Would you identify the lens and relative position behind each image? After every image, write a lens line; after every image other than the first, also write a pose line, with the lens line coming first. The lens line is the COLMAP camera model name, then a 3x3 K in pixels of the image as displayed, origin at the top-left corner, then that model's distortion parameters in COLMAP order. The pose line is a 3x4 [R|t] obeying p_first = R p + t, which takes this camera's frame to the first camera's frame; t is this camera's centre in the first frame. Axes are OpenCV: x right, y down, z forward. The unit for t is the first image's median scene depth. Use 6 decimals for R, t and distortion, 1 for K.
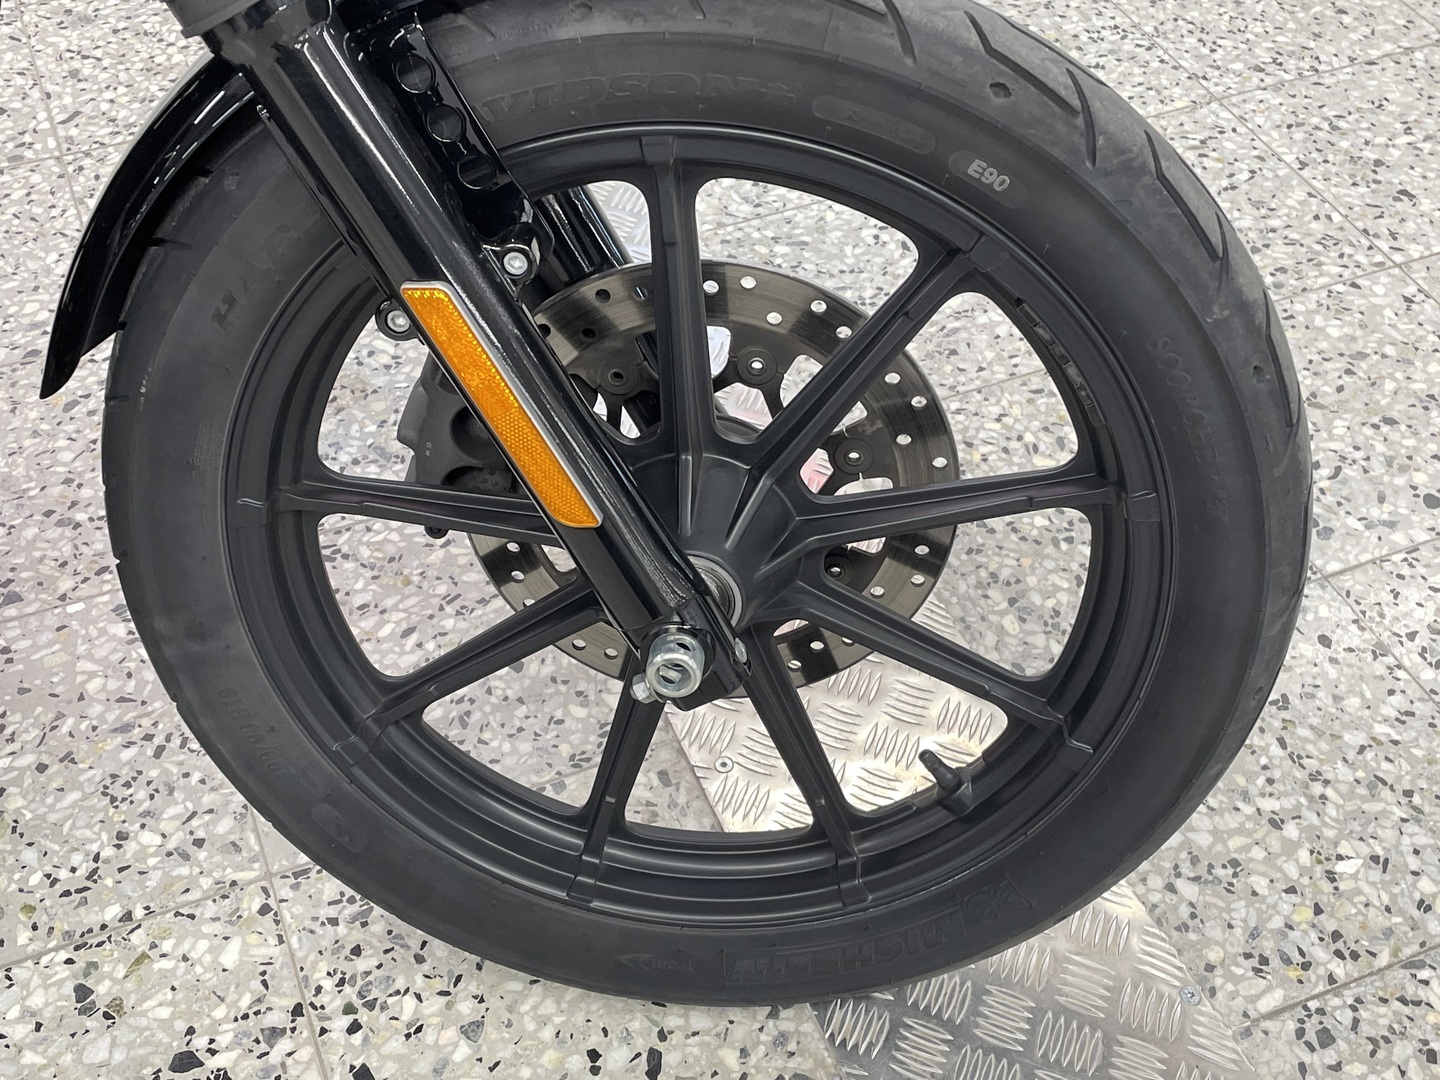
lens RADIAL K [[1774.5, 0, 715.2], [0, 1774.5, 499.7], [0, 0, 1]] dist [0.069201, 0.000000]
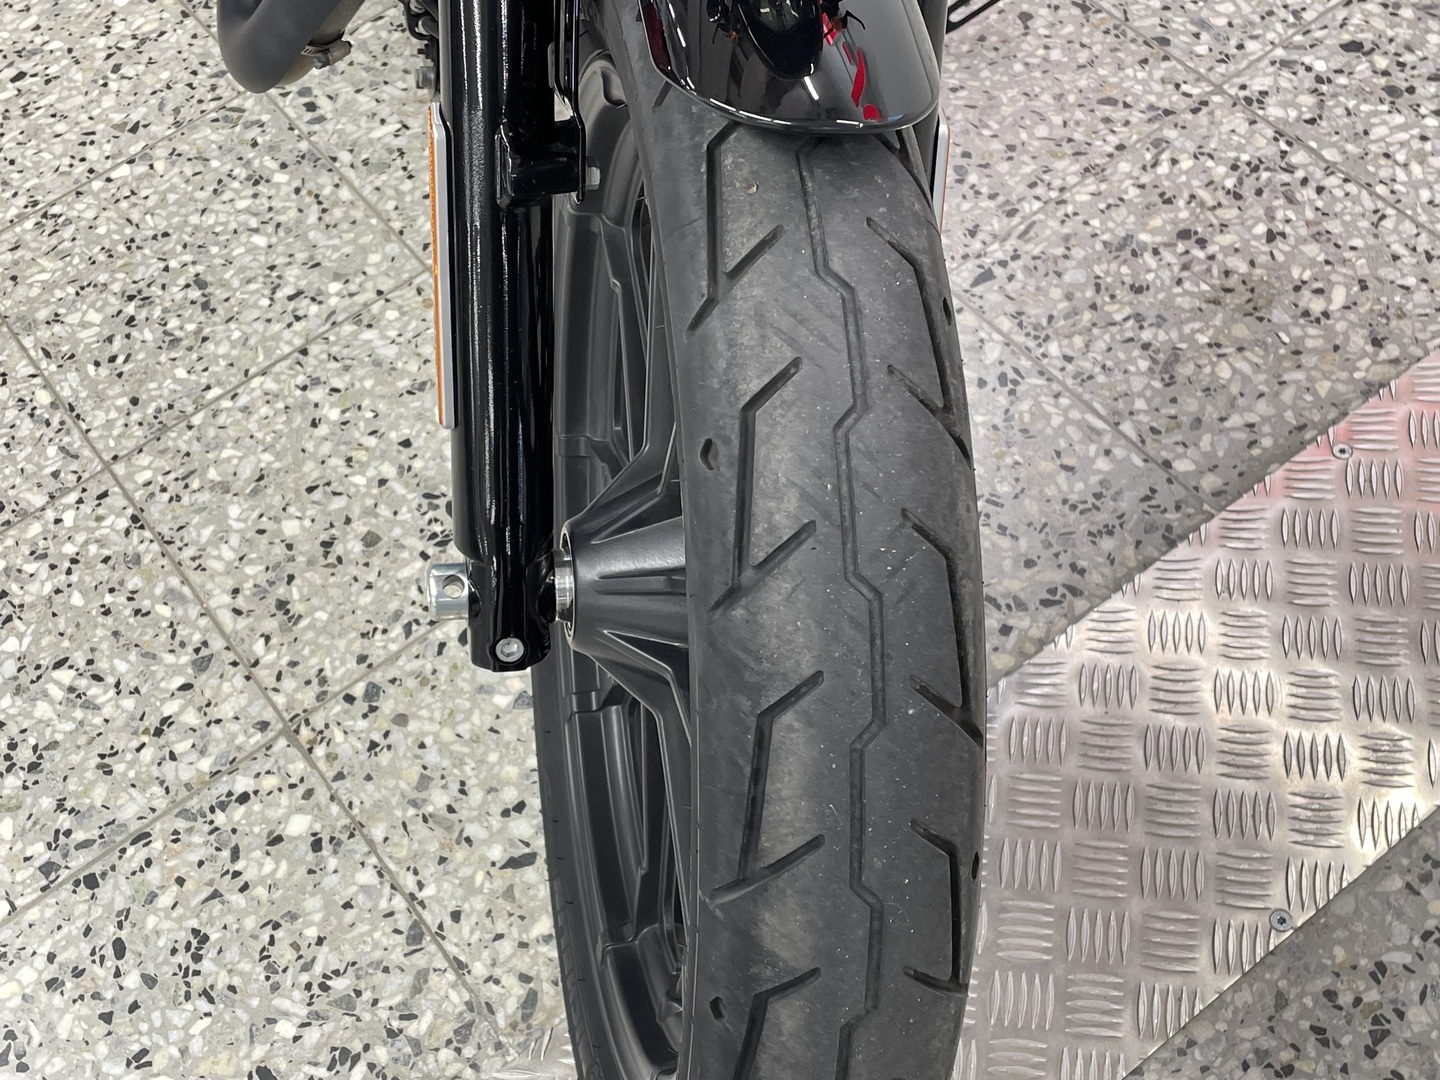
lens RADIAL K [[1774.5, 0, 741.9], [0, 1774.5, 517.0], [0, 0, 1]] dist [0.069201, 0.000000]
pose [[0.248483, 0.783644, -0.569349, 0.395502], [-0.606965, 0.584043, 0.538969, -0.402439], [0.754884, 0.211650, 0.620770, 0.374795]]
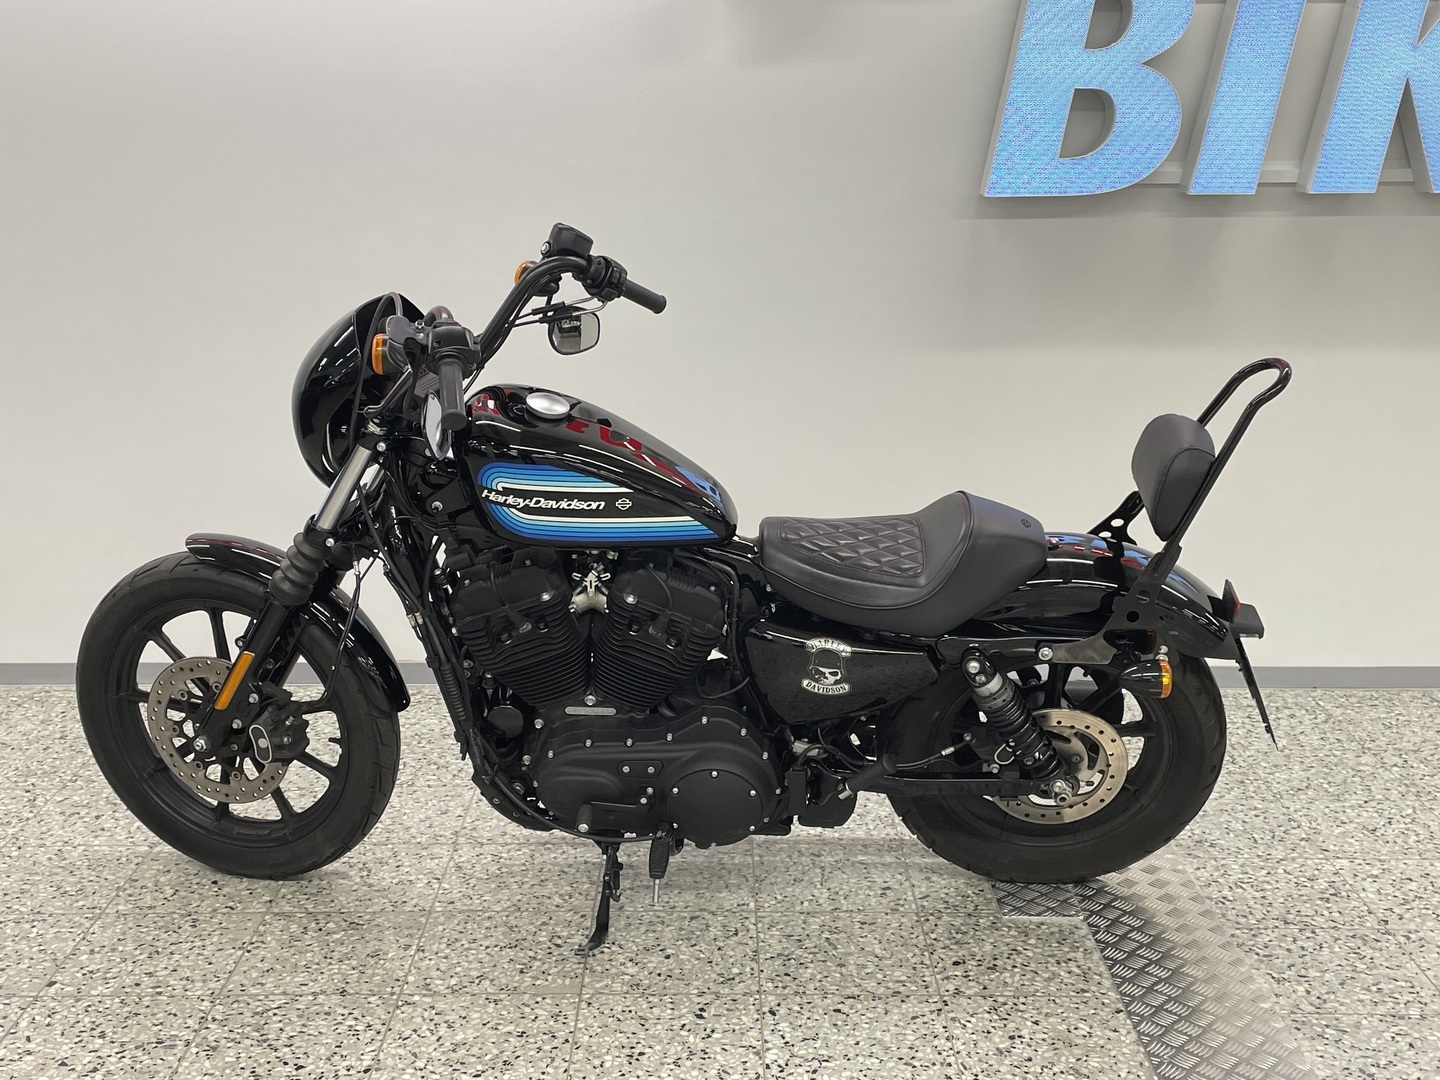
lens RADIAL K [[1698.1, 0, 709.0], [0, 1698.1, 524.8], [0, 0, 1]] dist [0.059407, 0.000000]
pose [[0.921116, 0.084348, -0.380042, 0.101401], [-0.276226, 0.829517, -0.485388, 0.563621], [0.274309, 0.552075, 0.787380, -0.956661]]
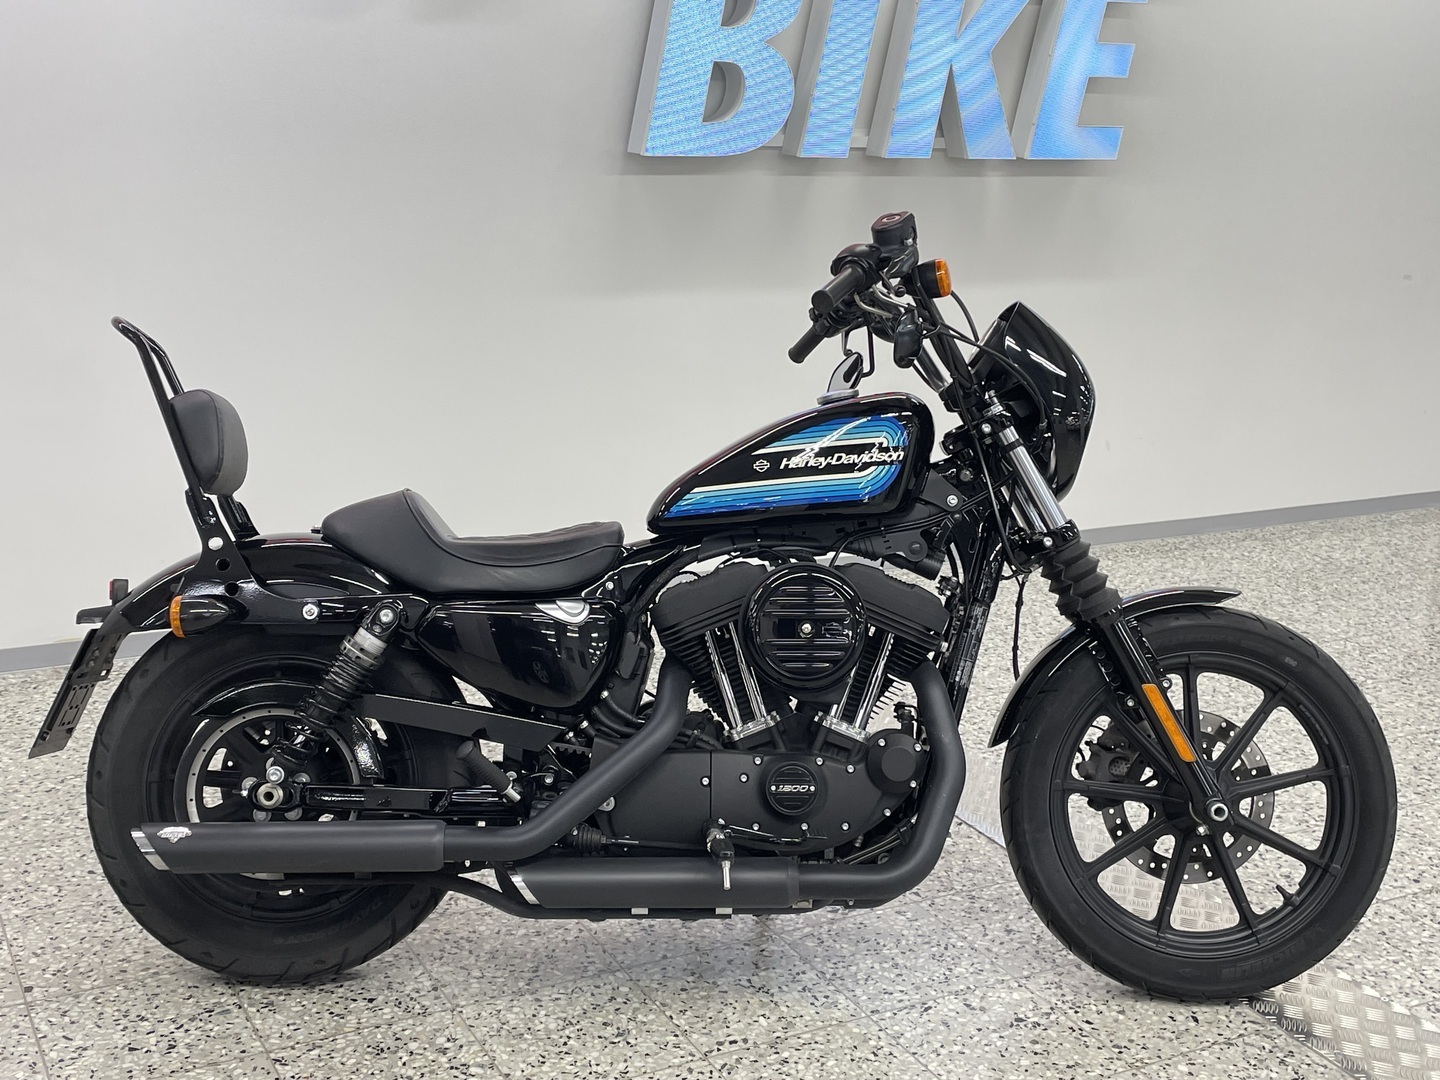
lens RADIAL K [[1774.5, 0, 728.3], [0, 1774.5, 515.4], [0, 0, 1]] dist [0.069201, 0.000000]
pose [[0.993874, 0.008288, 0.110205, -0.924169], [0.050185, 0.854598, -0.516860, 0.923298], [-0.098465, 0.519225, 0.848947, -1.413842]]
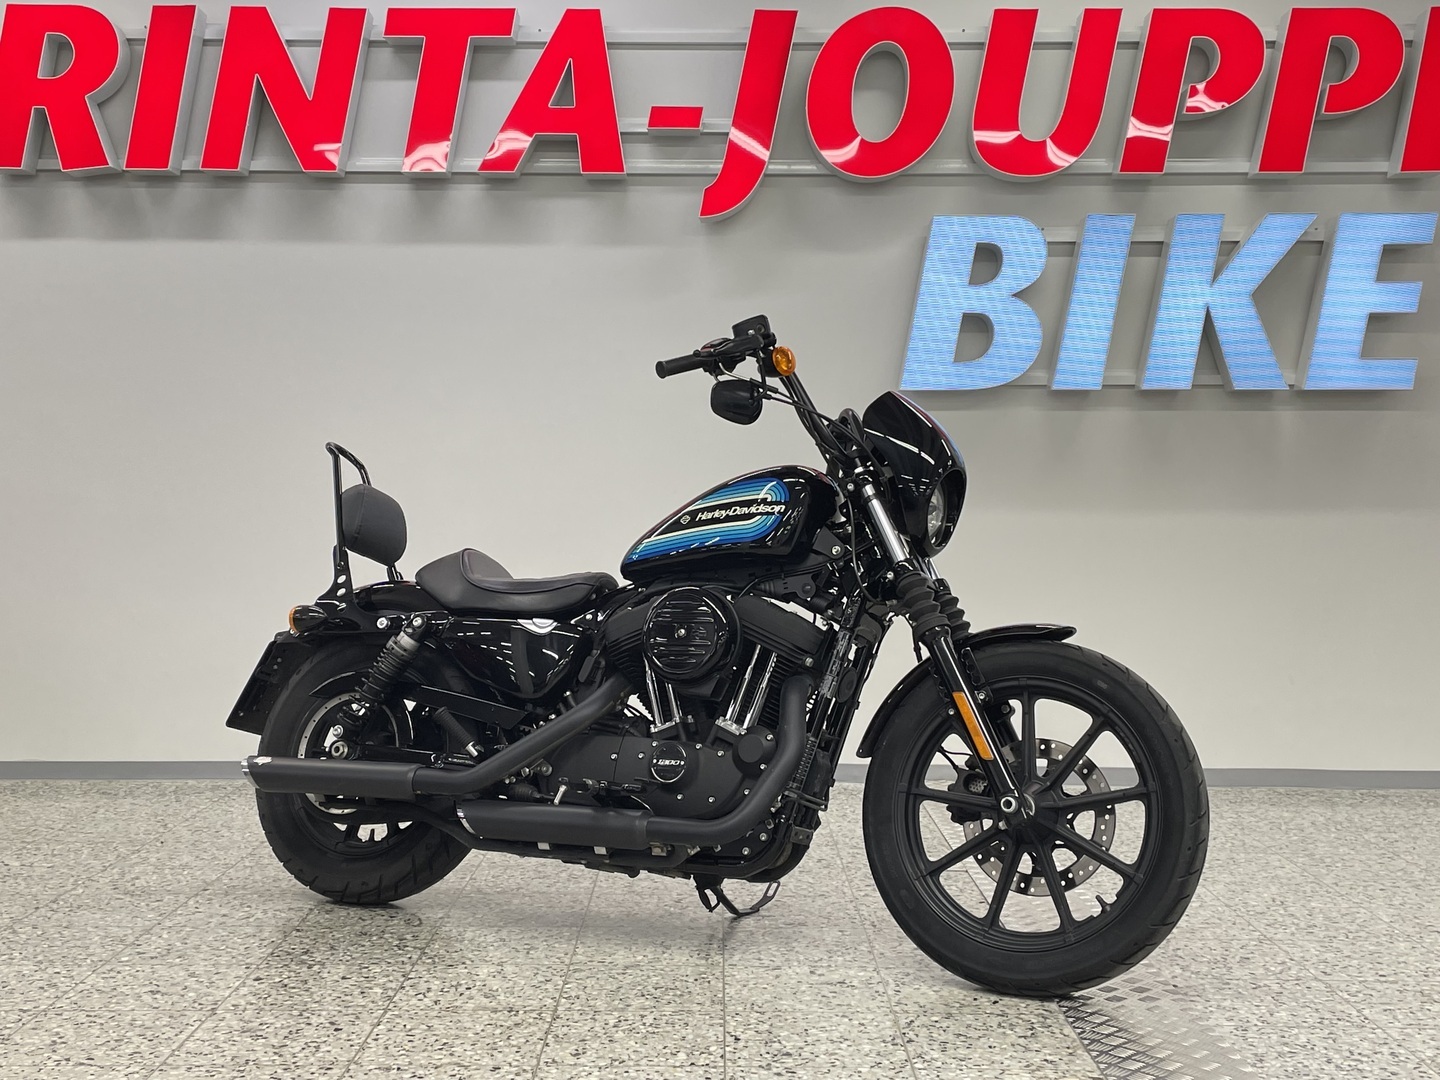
lens RADIAL K [[1774.5, 0, 702.8], [0, 1774.5, 509.3], [0, 0, 1]] dist [0.069201, 0.000000]
pose [[0.919767, 0.001048, -0.392465, 0.606412], [-0.281647, 0.698182, -0.658192, 1.640801], [0.273322, 0.715920, 0.642460, -1.417872]]
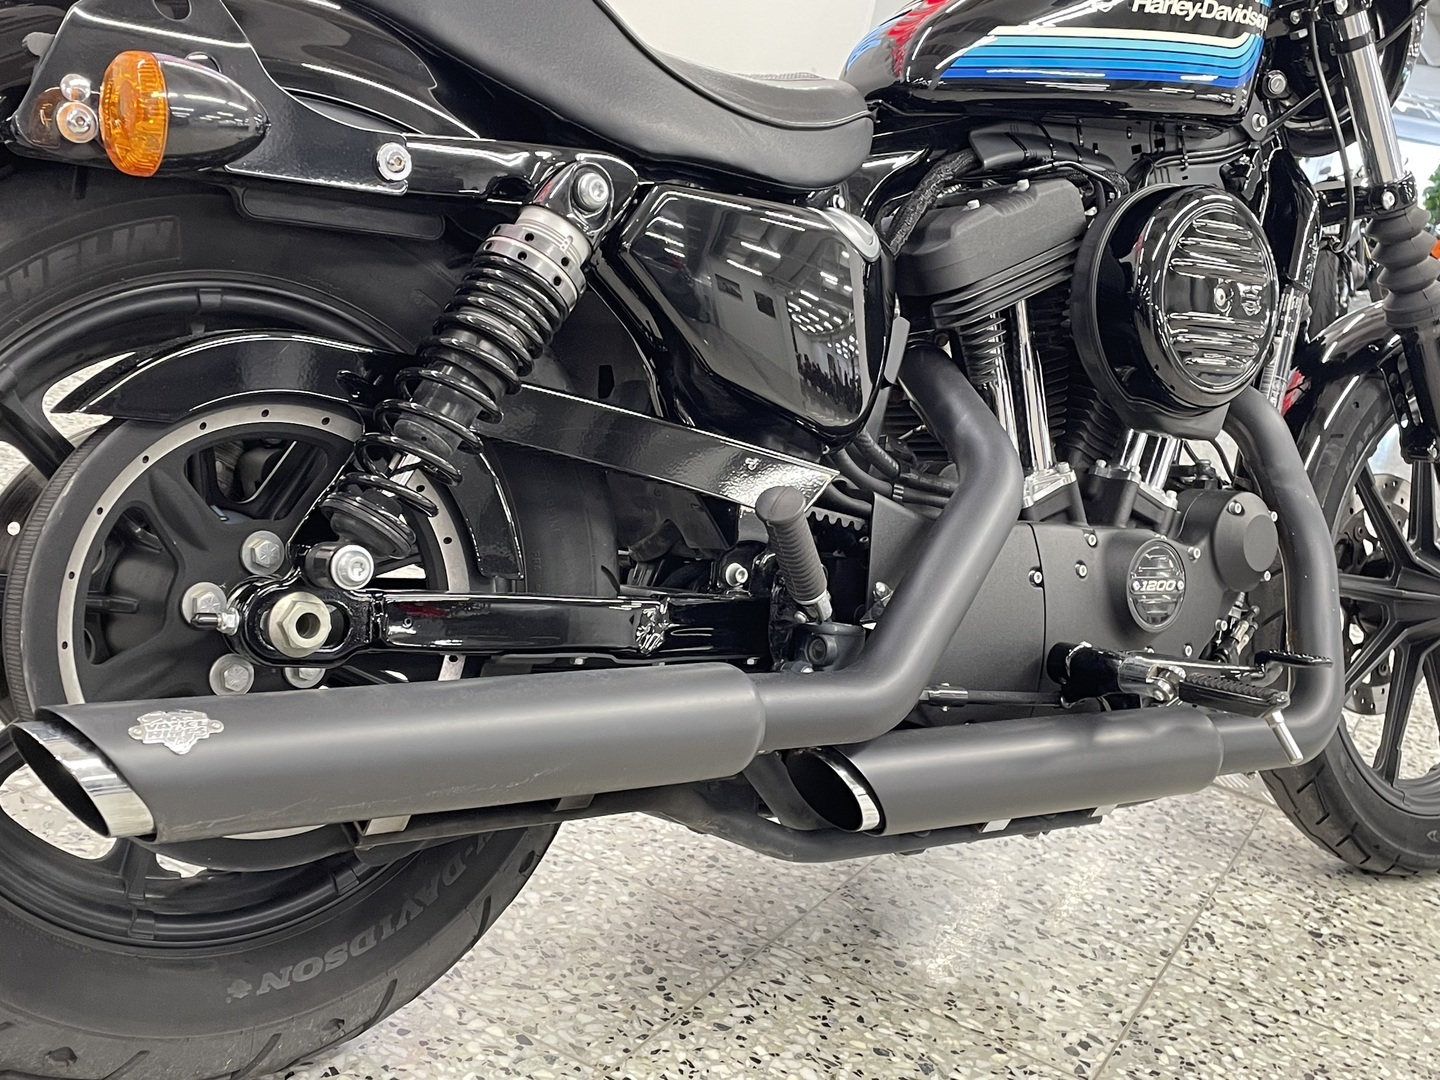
lens RADIAL K [[1774.5, 0, 727.8], [0, 1774.5, 525.8], [0, 0, 1]] dist [0.069201, 0.000000]
pose [[0.736315, 0.001429, 0.676638, -1.696405], [0.311711, 0.886851, -0.341075, 0.343548], [-0.600564, 0.462054, 0.652556, 0.043497]]
